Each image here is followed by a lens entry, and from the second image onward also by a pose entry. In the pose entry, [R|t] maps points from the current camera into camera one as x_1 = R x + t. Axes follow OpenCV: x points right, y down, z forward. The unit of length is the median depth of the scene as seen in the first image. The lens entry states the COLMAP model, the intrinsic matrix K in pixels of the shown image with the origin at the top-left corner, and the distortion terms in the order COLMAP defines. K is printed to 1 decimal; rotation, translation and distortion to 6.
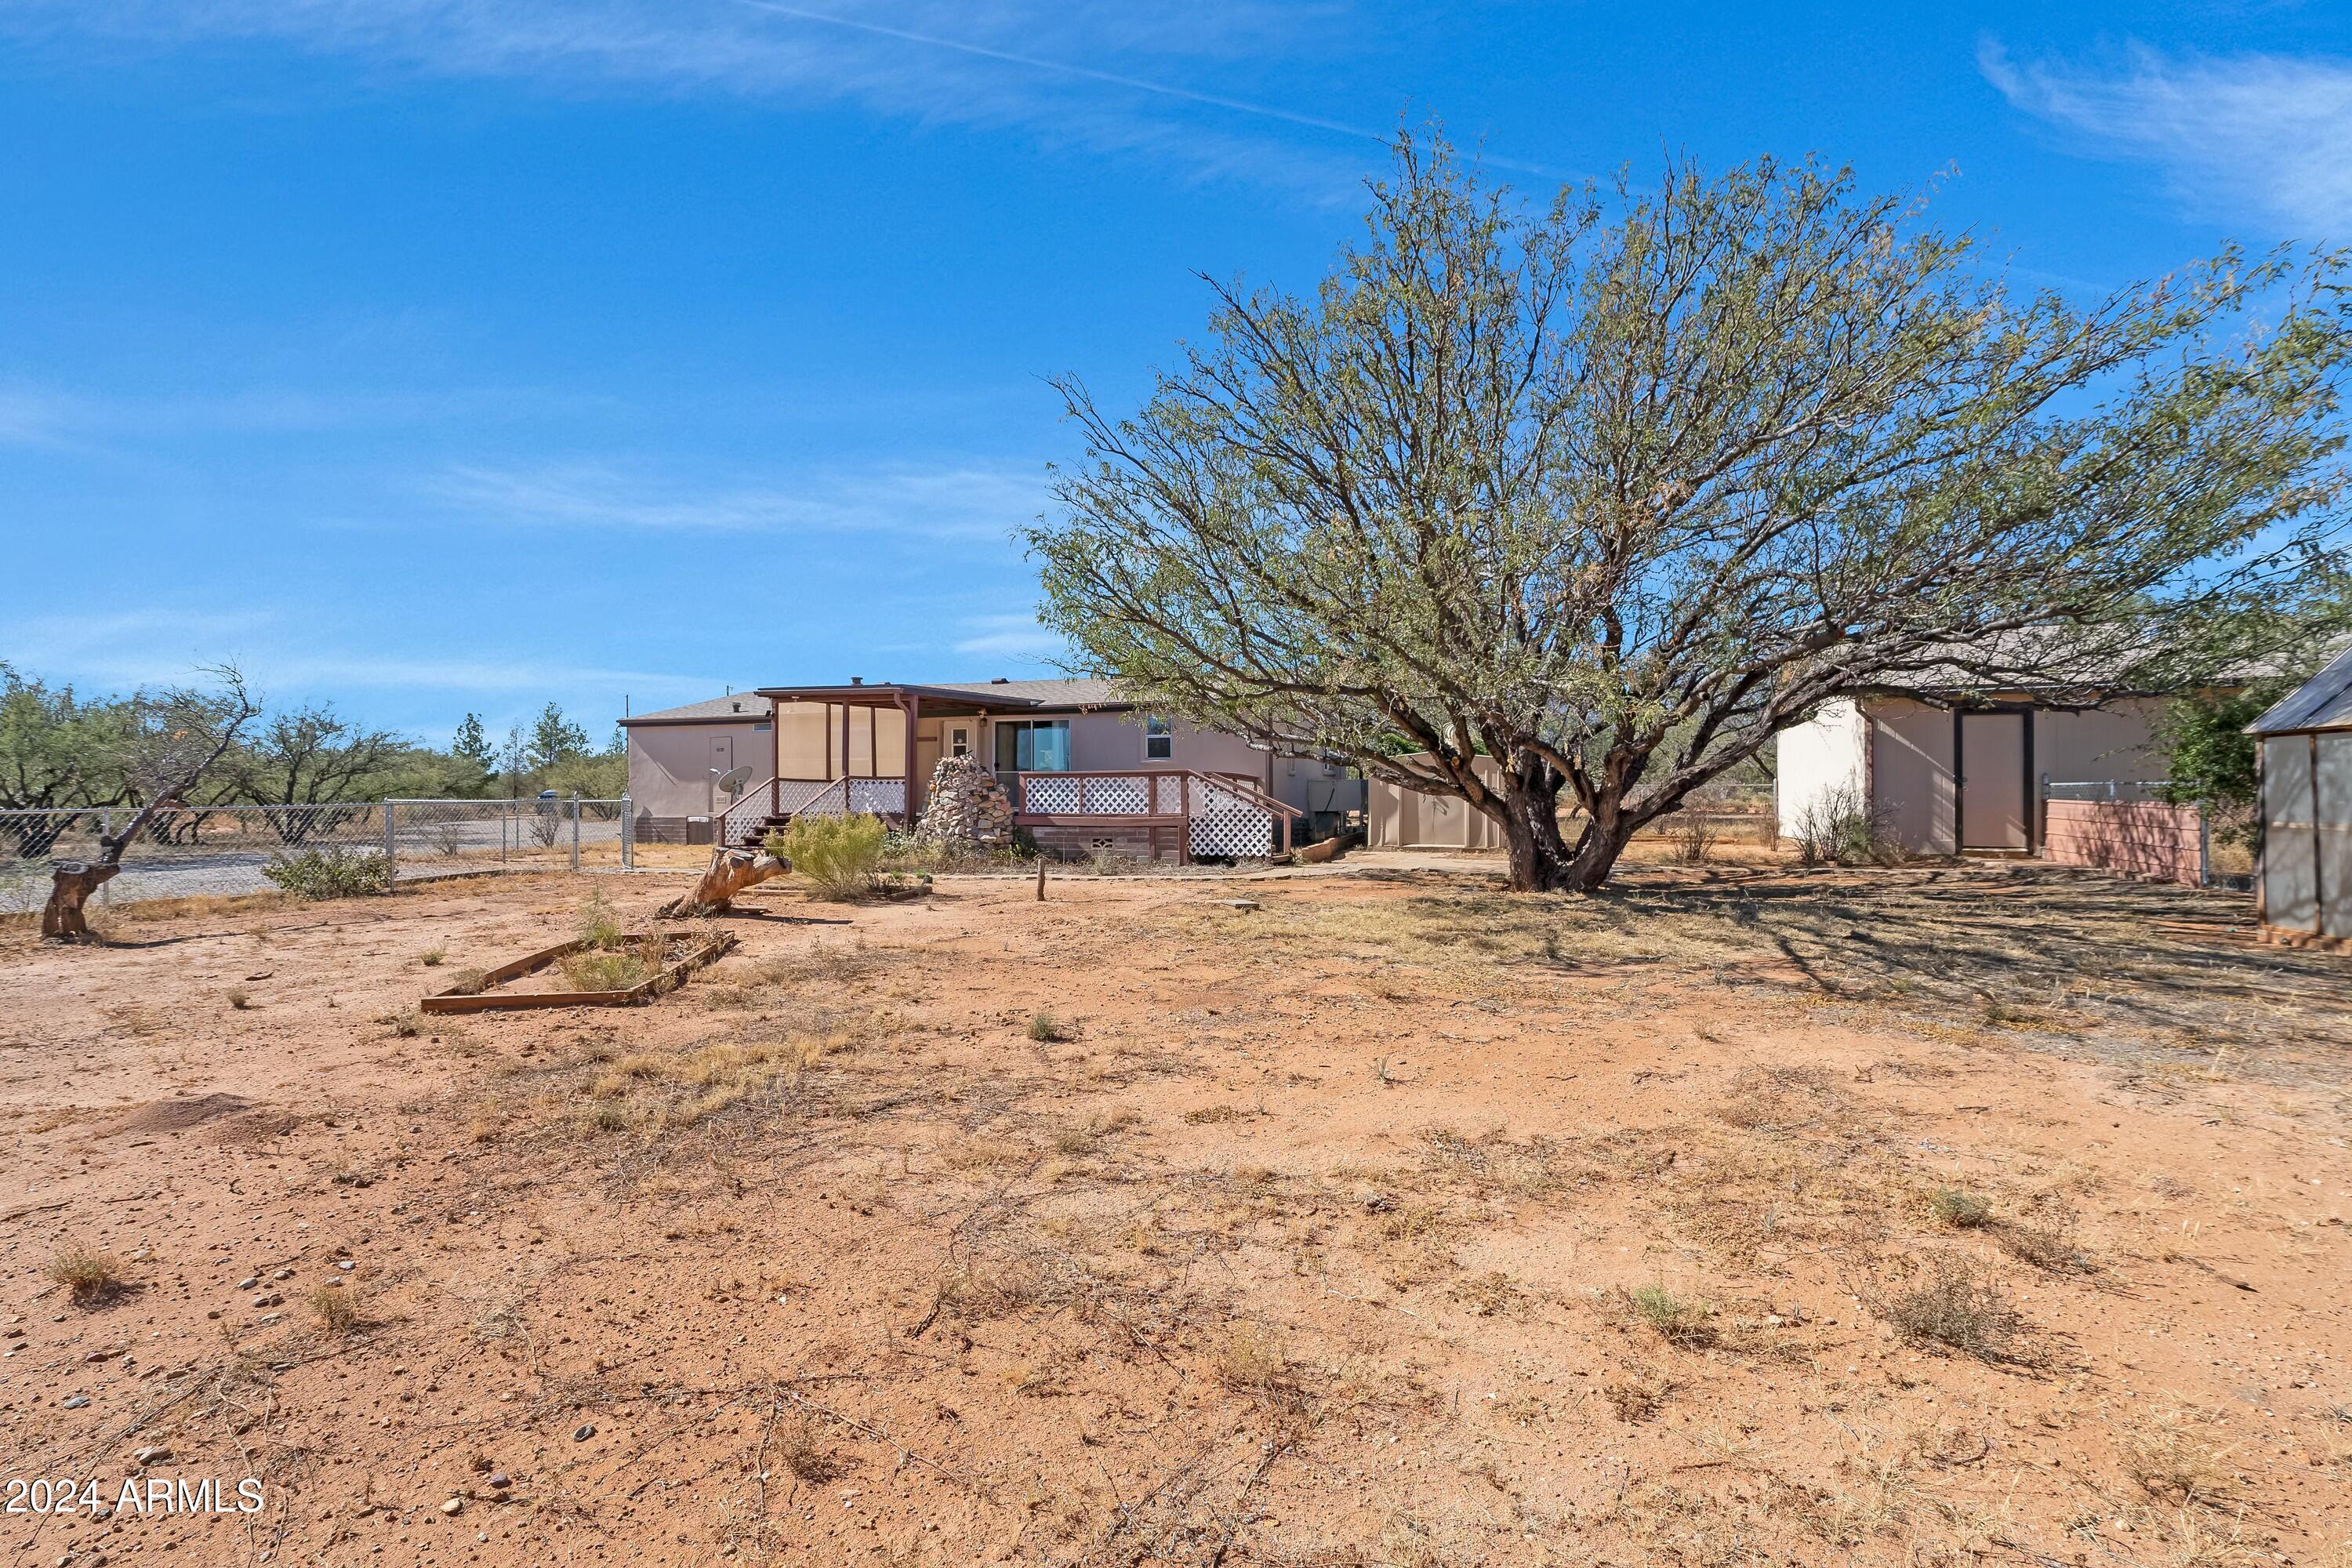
lens RADIAL K [[1072.8, 0, 1176.0], [0, 1072.8, 784.0], [0, 0, 1]] dist [-0.005088, -0.000665]
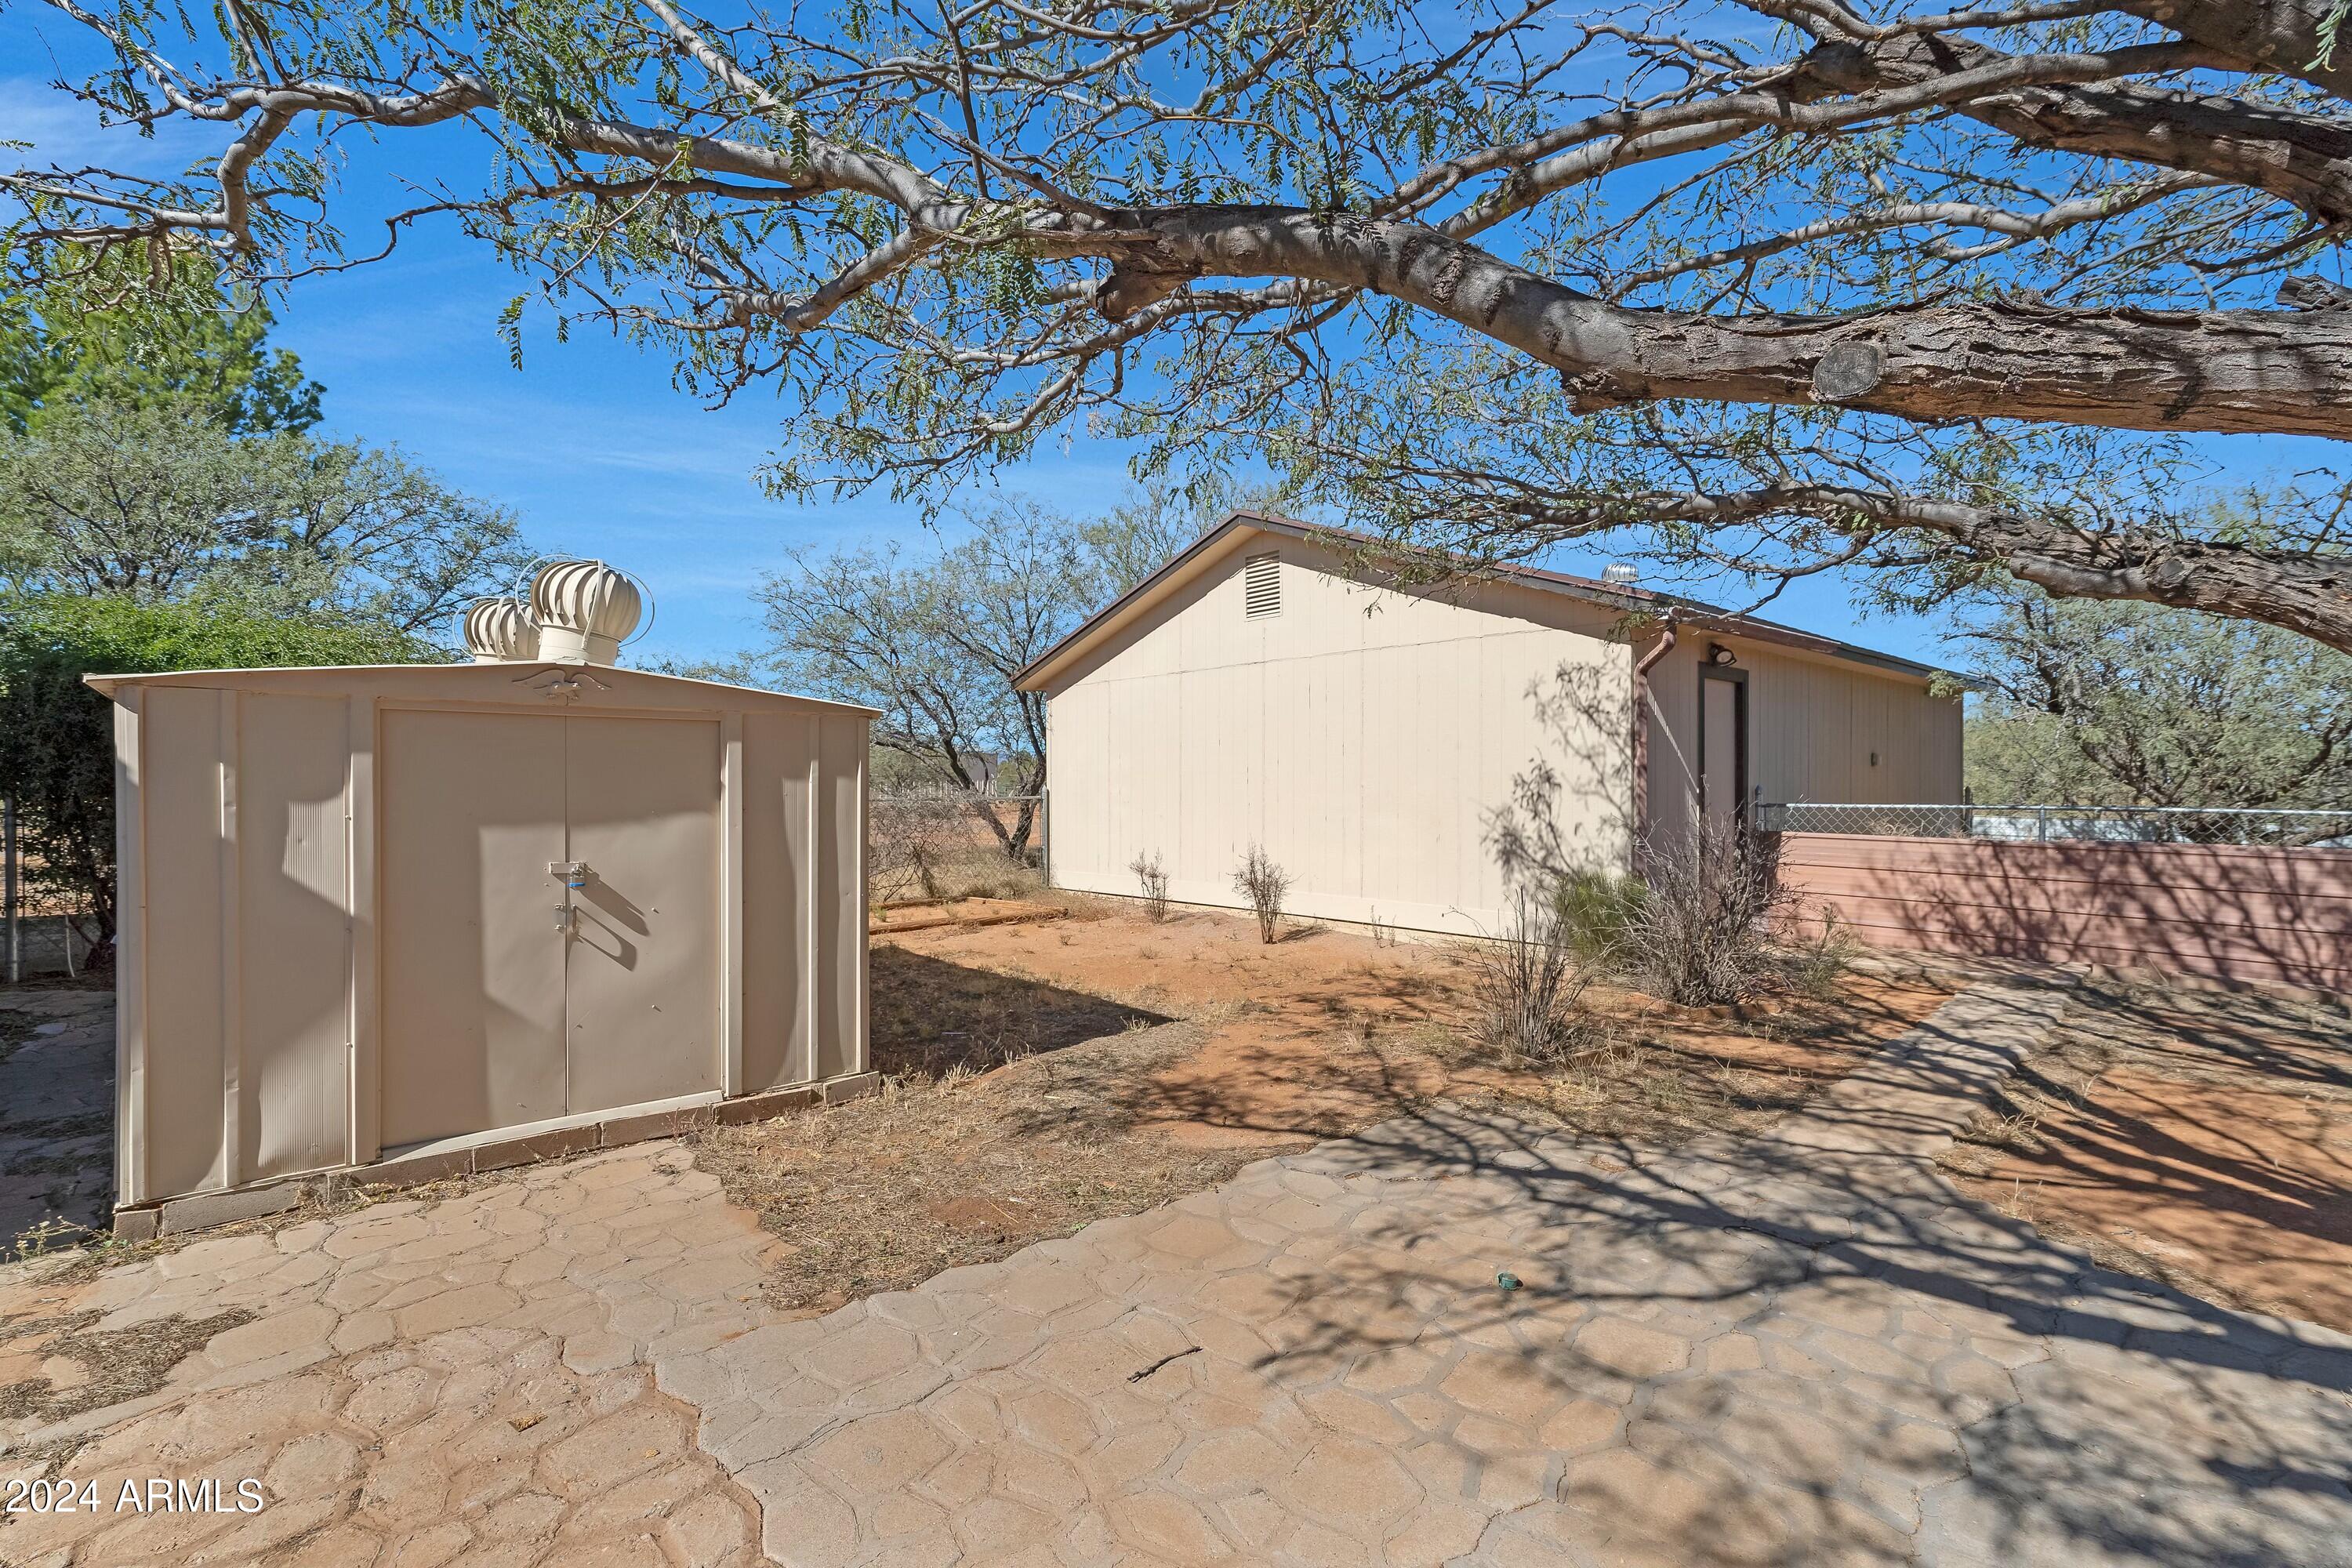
lens RADIAL K [[1100.4, 0, 1178.1], [0, 1100.4, 778.5], [0, 0, 1]] dist [-0.003200, -0.000205]
pose [[0.475049, 0.005746, 0.879940, 0.123142], [-0.008866, 0.999959, -0.001743, -0.008986], [-0.879914, -0.006974, 0.475081, 0.889382]]
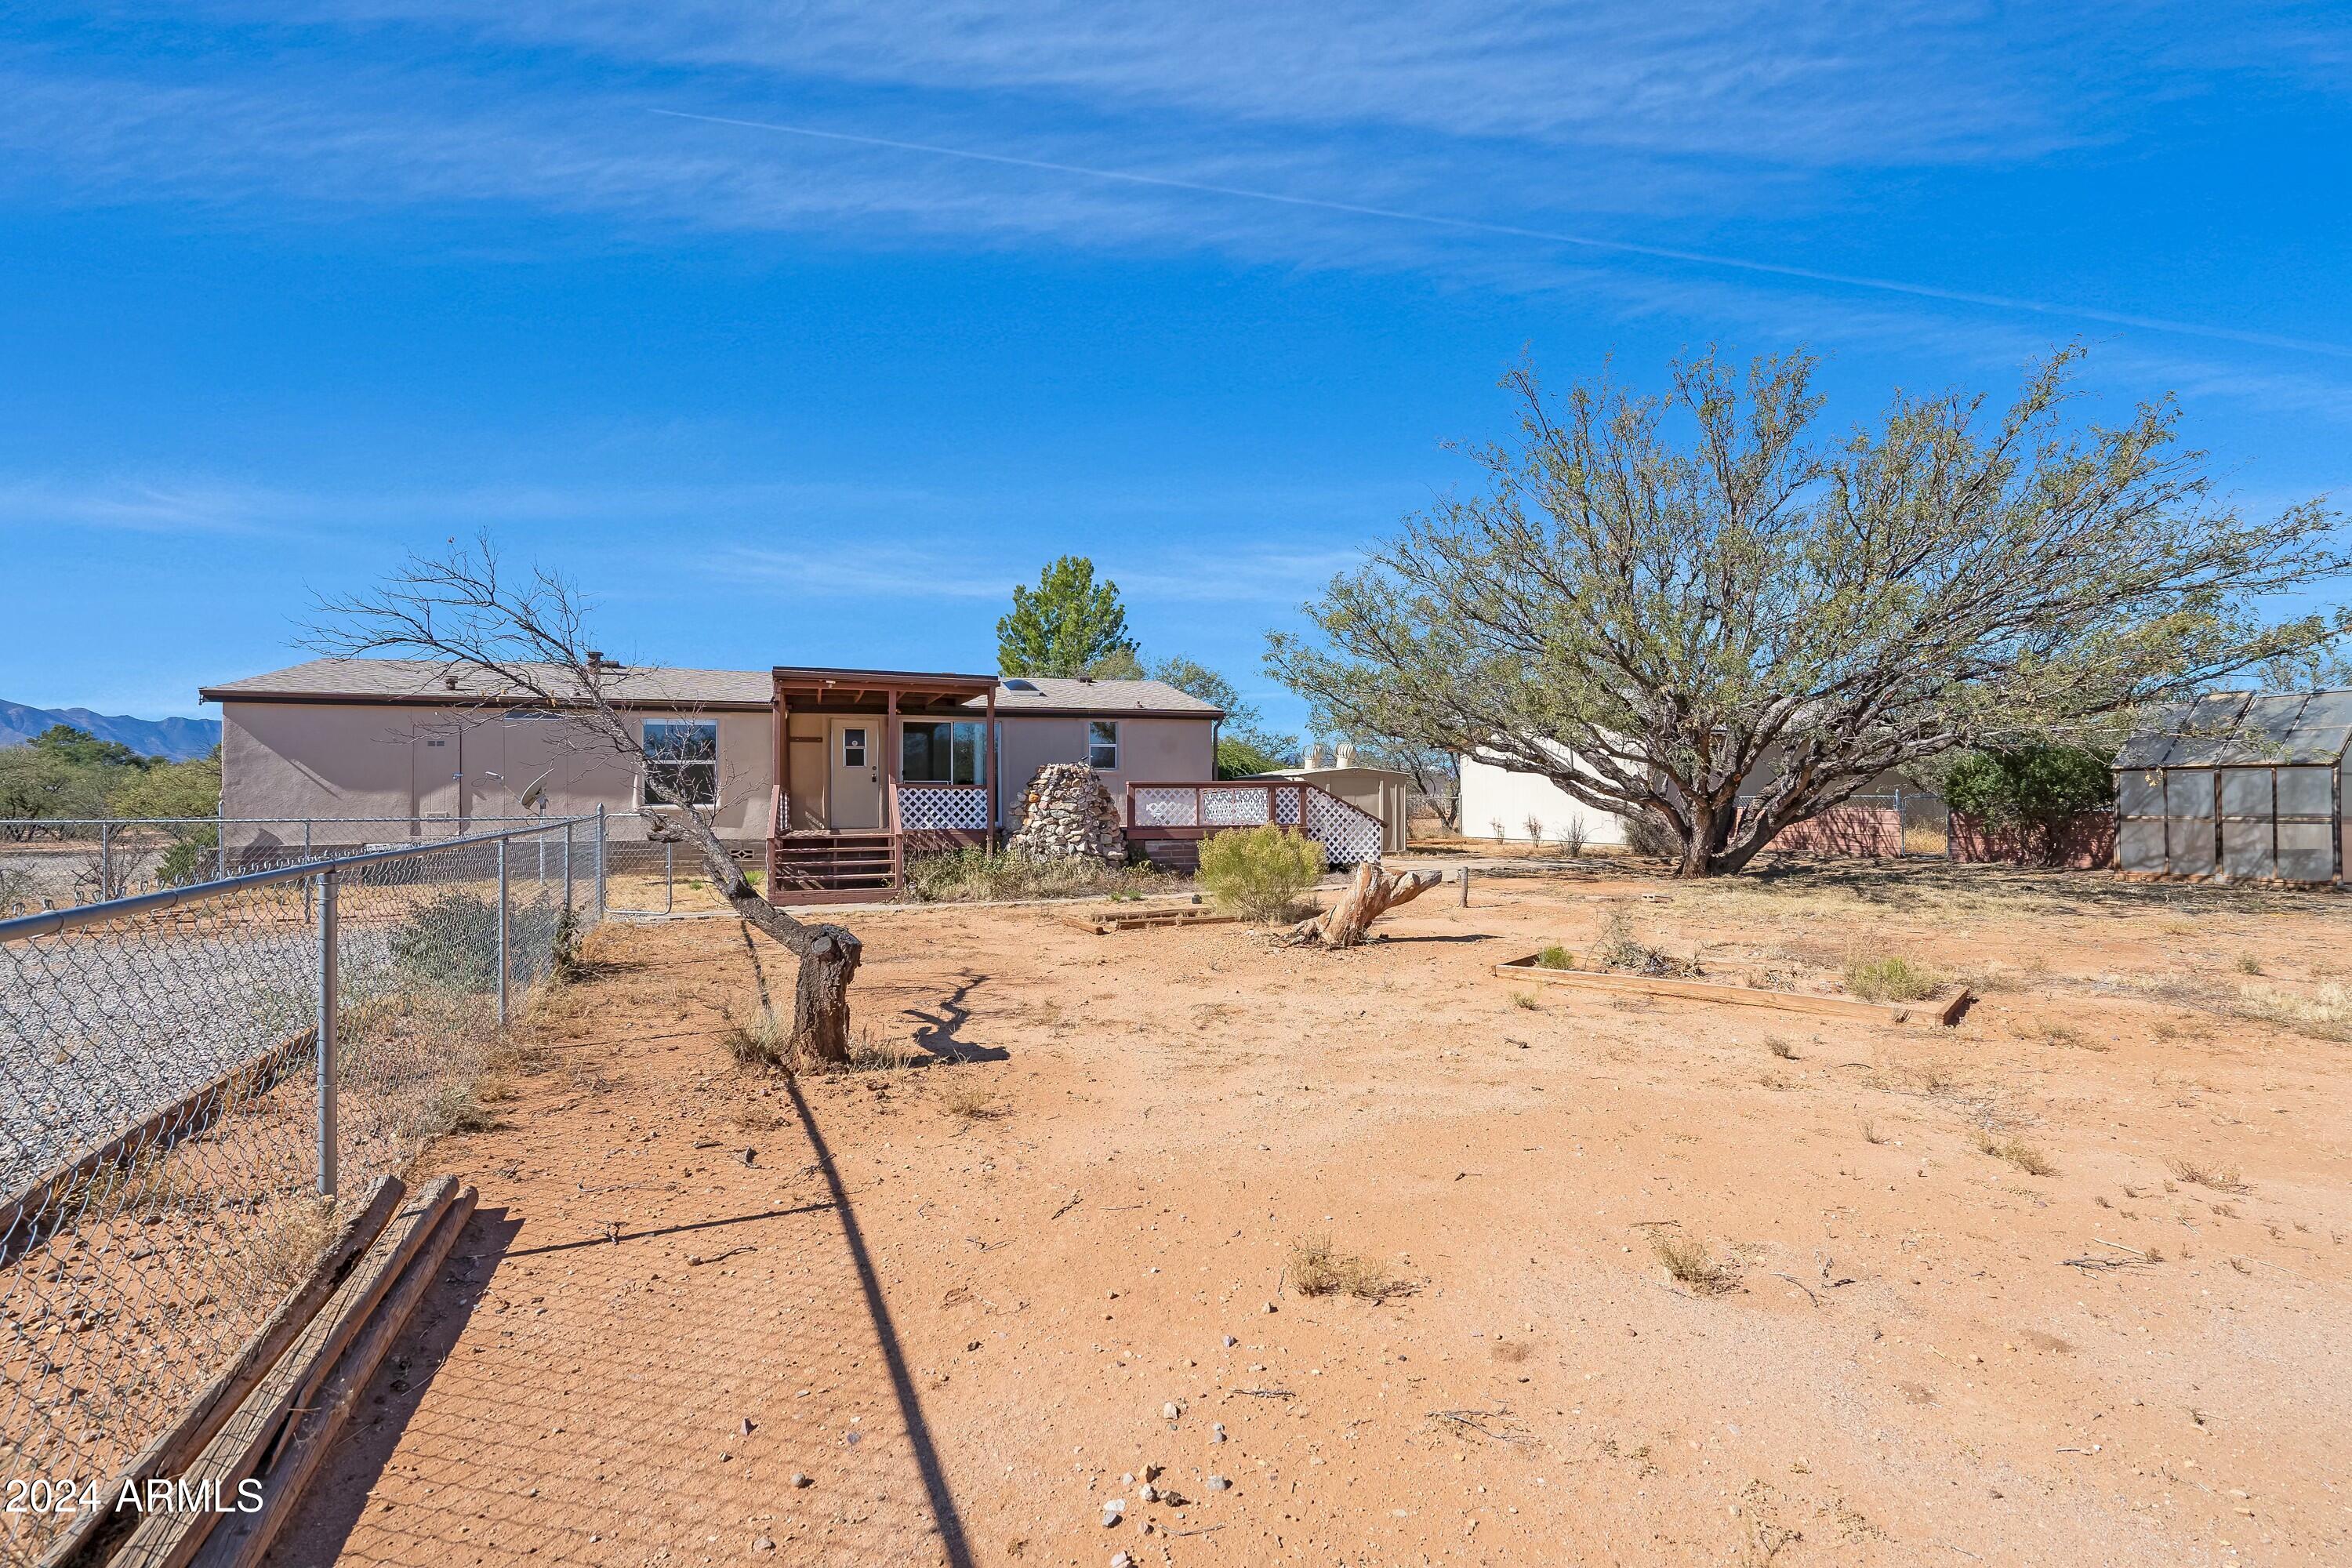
lens RADIAL K [[1100.4, 0, 1178.1], [0, 1100.4, 778.5], [0, 0, 1]] dist [-0.003200, -0.000205]
pose [[0.790045, 0.011902, 0.612933, -0.674741], [-0.001406, 0.999844, -0.017602, 0.002662], [-0.613047, 0.013044, 0.789938, 0.226415]]
